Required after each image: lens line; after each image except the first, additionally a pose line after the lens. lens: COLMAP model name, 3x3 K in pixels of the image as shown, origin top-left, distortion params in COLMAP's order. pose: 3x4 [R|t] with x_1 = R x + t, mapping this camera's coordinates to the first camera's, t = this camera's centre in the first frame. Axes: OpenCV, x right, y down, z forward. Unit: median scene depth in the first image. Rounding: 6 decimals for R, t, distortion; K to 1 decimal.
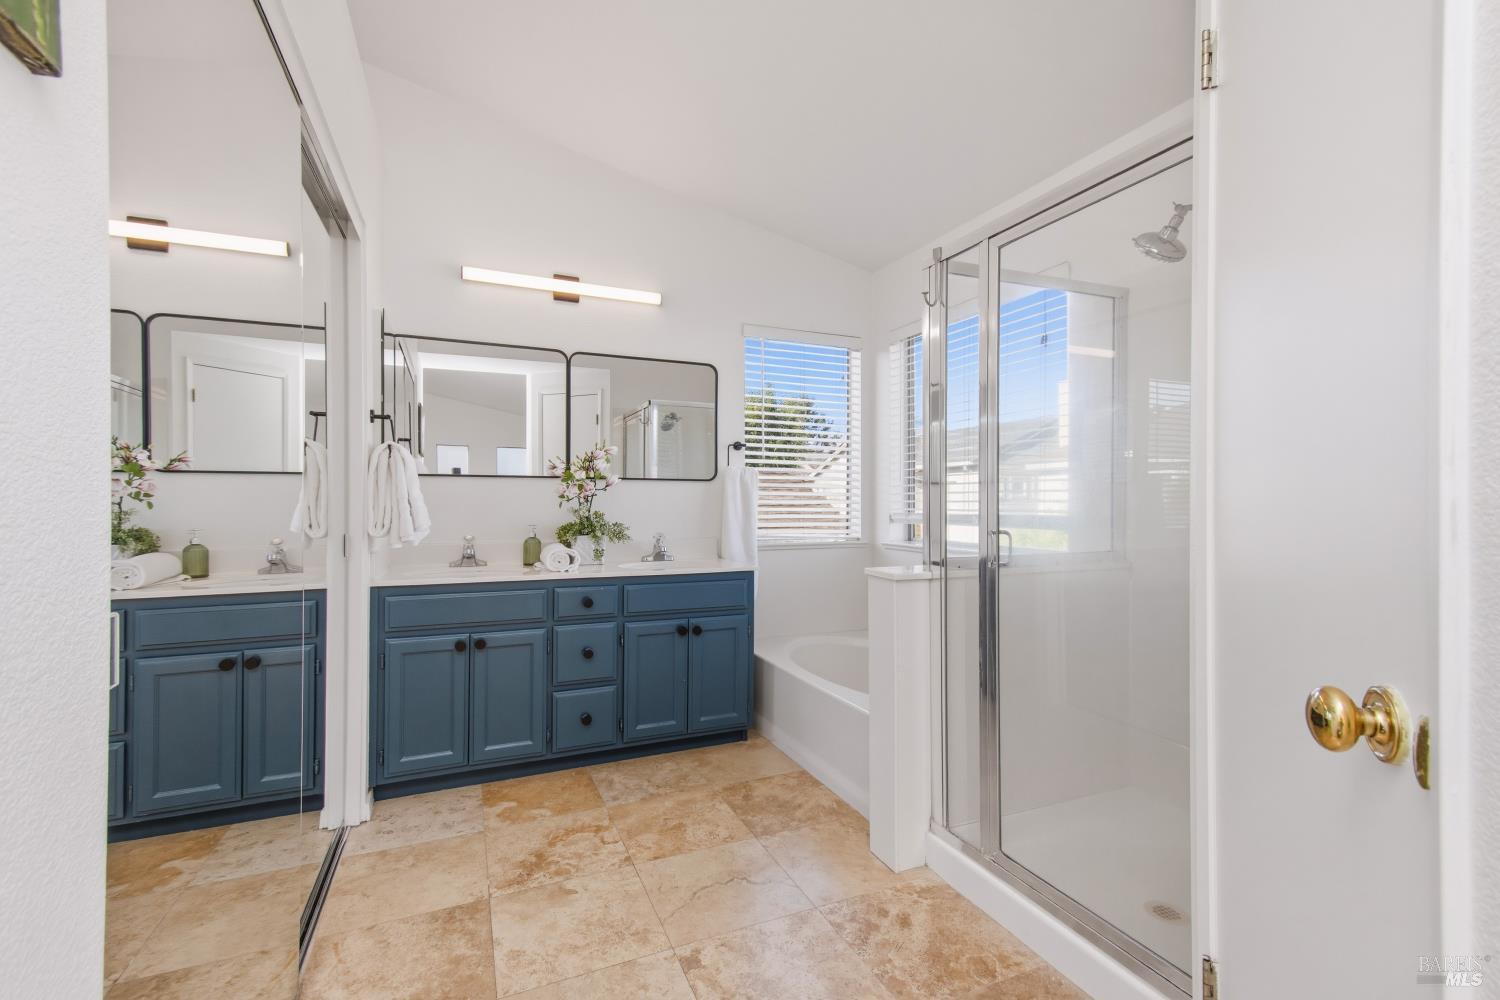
lens RADIAL K [[626.5, 0, 750.0], [0, 626.5, 500.0], [0, 0, 1]] dist [0.000933, 0.000038]
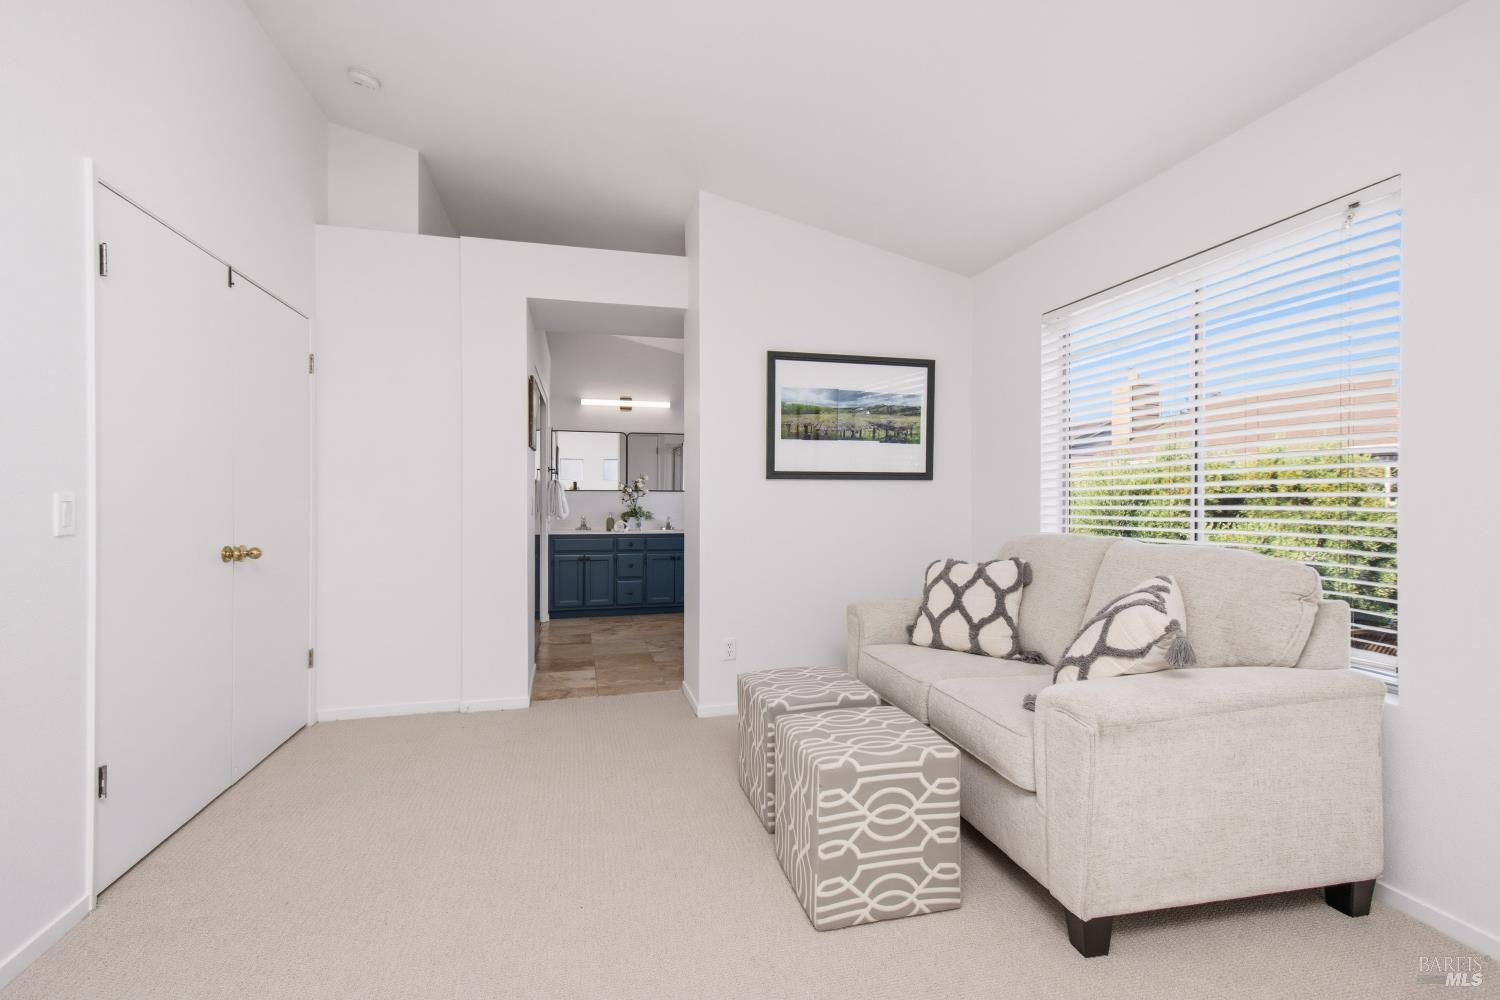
lens RADIAL K [[667.7, 0, 750.0], [0, 667.7, 500.0], [0, 0, 1]] dist [0.004867, 0.000013]
pose [[0.983402, -0.001785, -0.181432, 0.602814], [0.001852, 0.999998, 0.000198, -0.003447], [0.181432, -0.000531, 0.983403, -1.317848]]
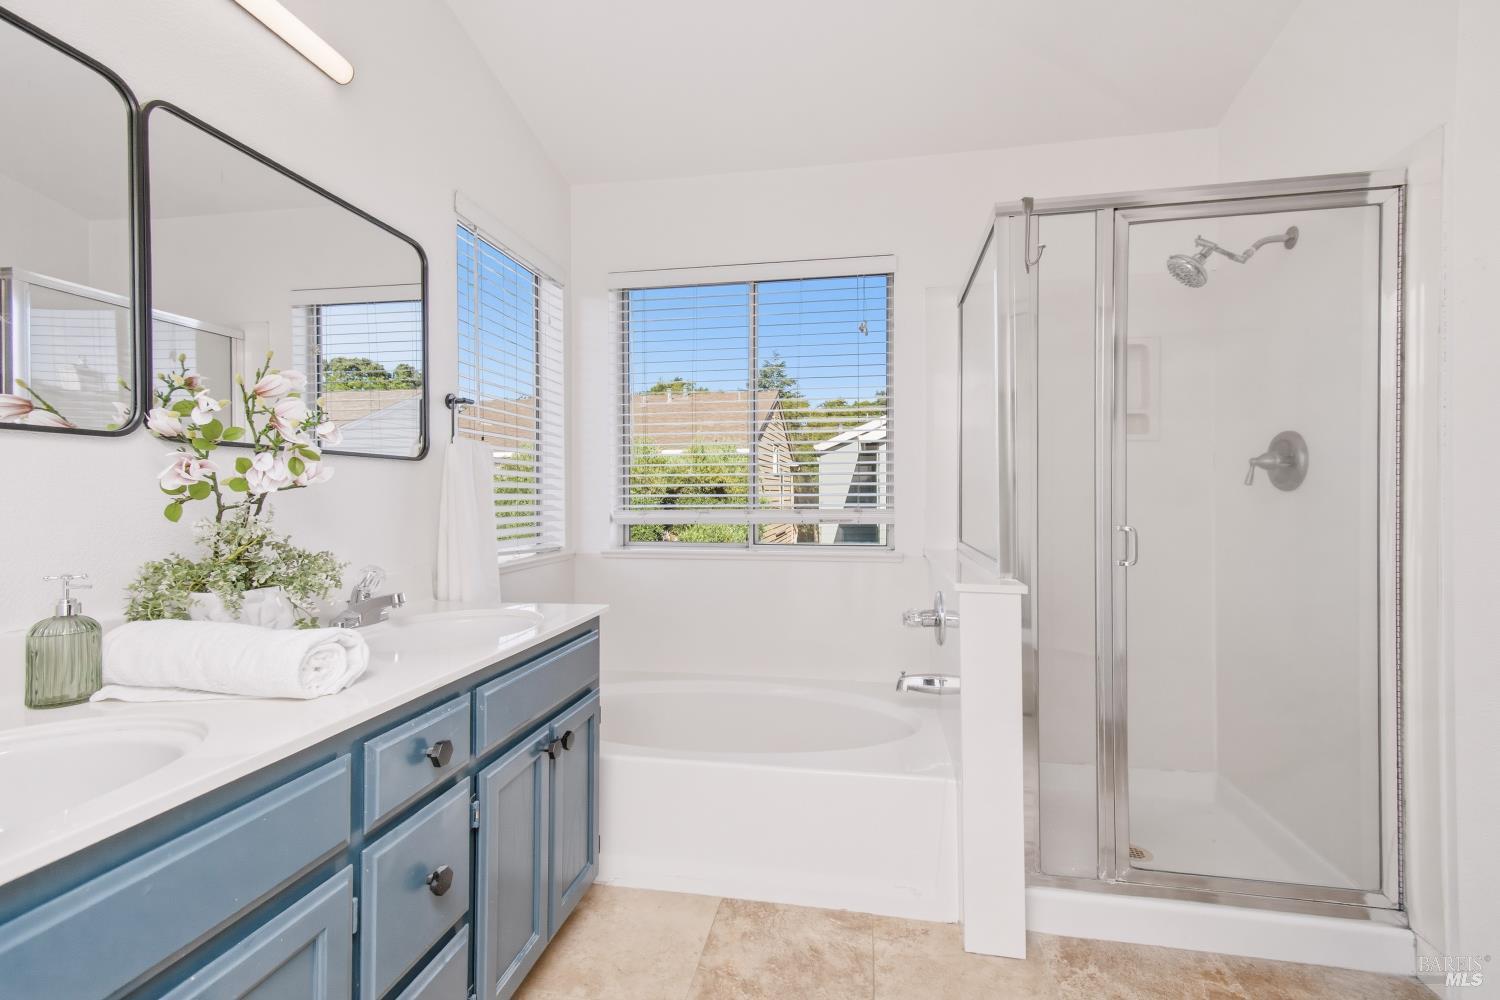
lens RADIAL K [[658.9, 0, 752.1], [0, 658.9, 495.7], [0, 0, 1]] dist [0.016124, -0.000345]
pose [[0.568868, -0.002231, 0.822426, -0.436847], [-0.000439, 0.999995, 0.003016, -0.002207], [-0.822429, -0.002077, 0.568864, 0.522047]]
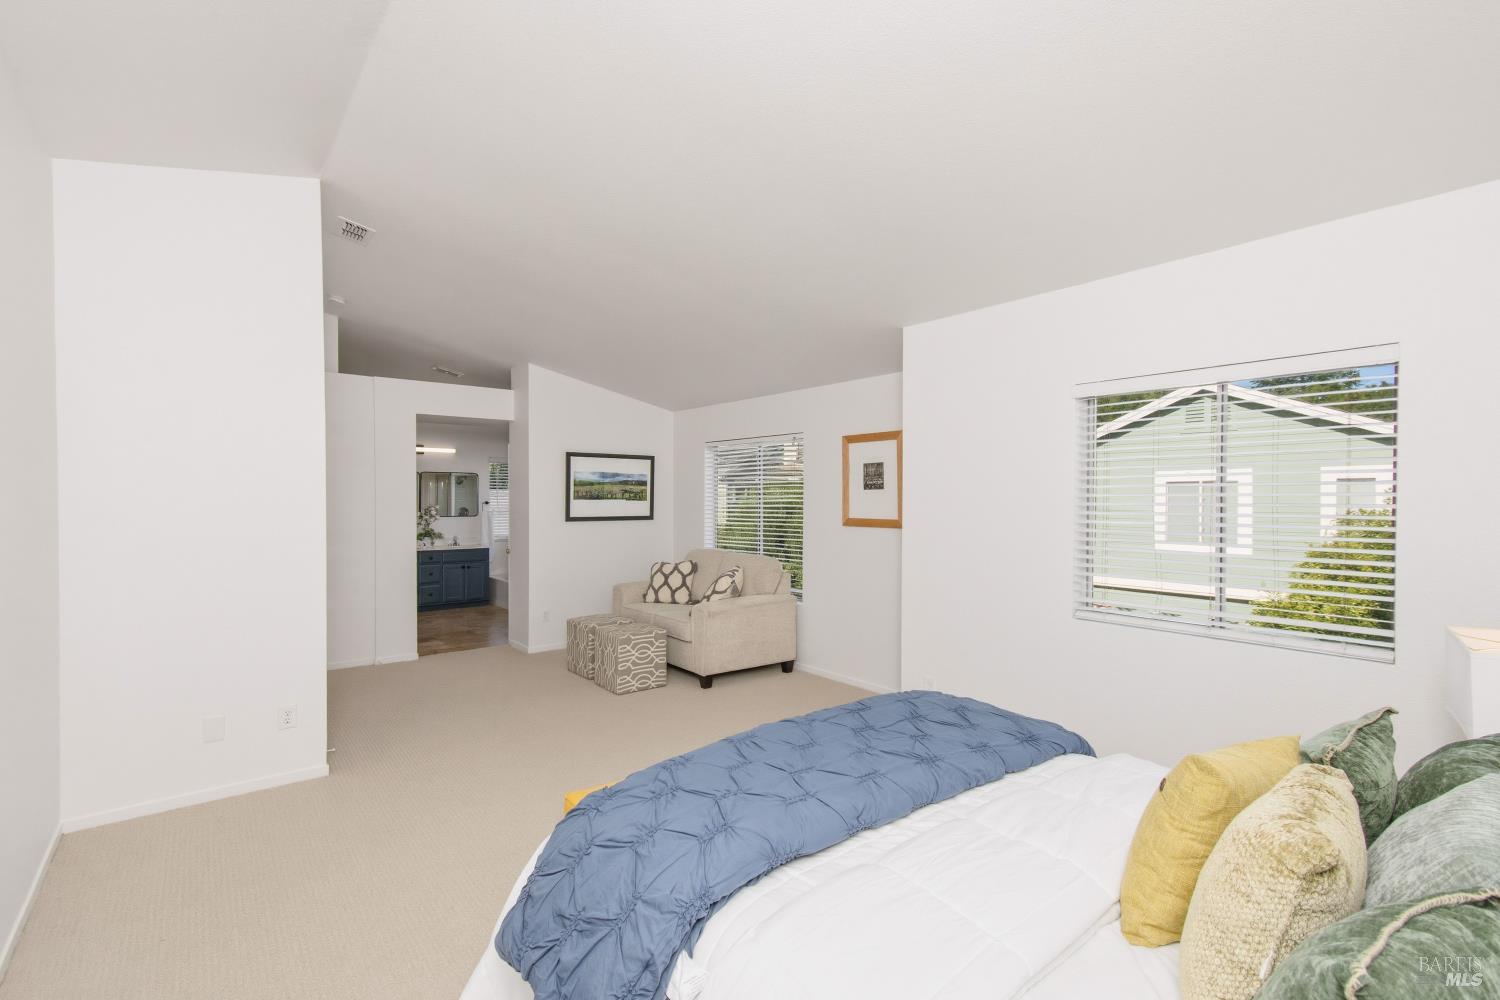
lens RADIAL K [[664.9, 0, 750.7], [0, 664.9, 509.4], [0, 0, 1]] dist [0.014652, -0.000039]
pose [[0.970295, -0.002053, 0.241915, 0.466048], [-0.000905, 0.999926, 0.012112, -0.115397], [-0.241922, -0.011971, 0.970222, -2.483336]]
